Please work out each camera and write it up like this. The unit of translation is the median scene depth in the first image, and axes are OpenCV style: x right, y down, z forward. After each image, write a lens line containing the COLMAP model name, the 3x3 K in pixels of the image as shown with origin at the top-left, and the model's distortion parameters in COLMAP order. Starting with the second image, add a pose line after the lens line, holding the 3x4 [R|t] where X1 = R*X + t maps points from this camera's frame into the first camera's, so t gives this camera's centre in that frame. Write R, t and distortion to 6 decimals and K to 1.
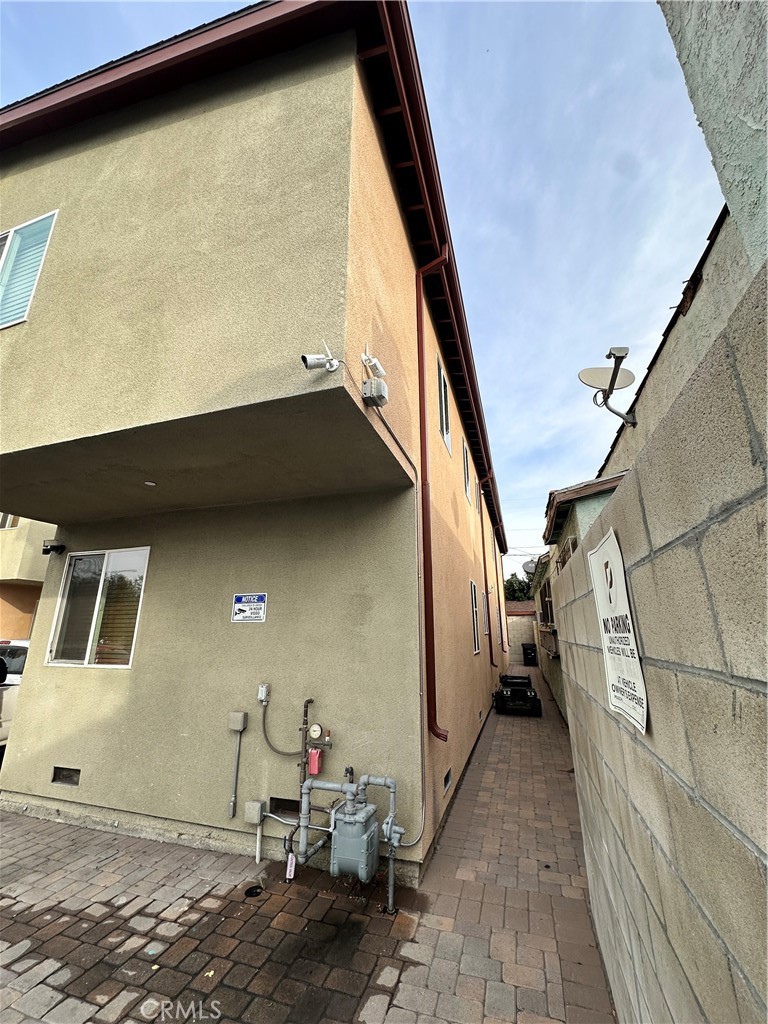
lens RADIAL K [[406.8, 0, 382.8], [0, 406.8, 511.9], [0, 0, 1]] dist [-0.002511, -0.000273]
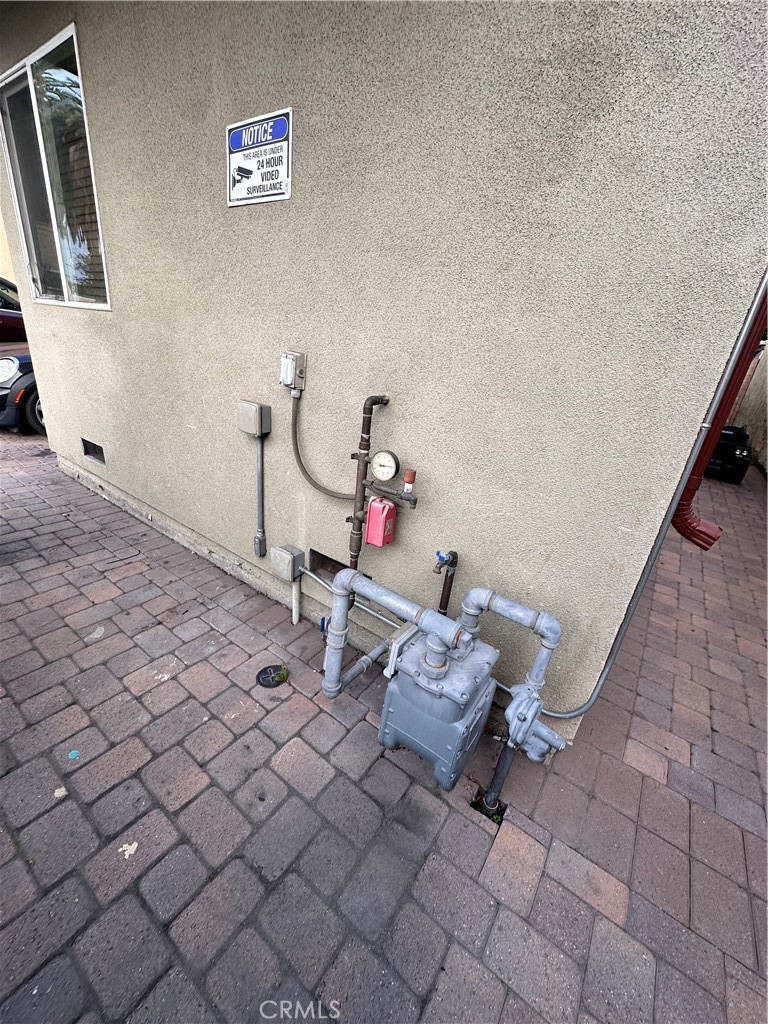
lens RADIAL K [[406.8, 0, 382.8], [0, 406.8, 511.9], [0, 0, 1]] dist [-0.002511, -0.000273]
pose [[0.948487, 0.209128, -0.237985, -0.050688], [-0.018521, 0.786498, 0.617314, 0.295576], [0.316273, -0.581107, 0.749857, 0.616793]]
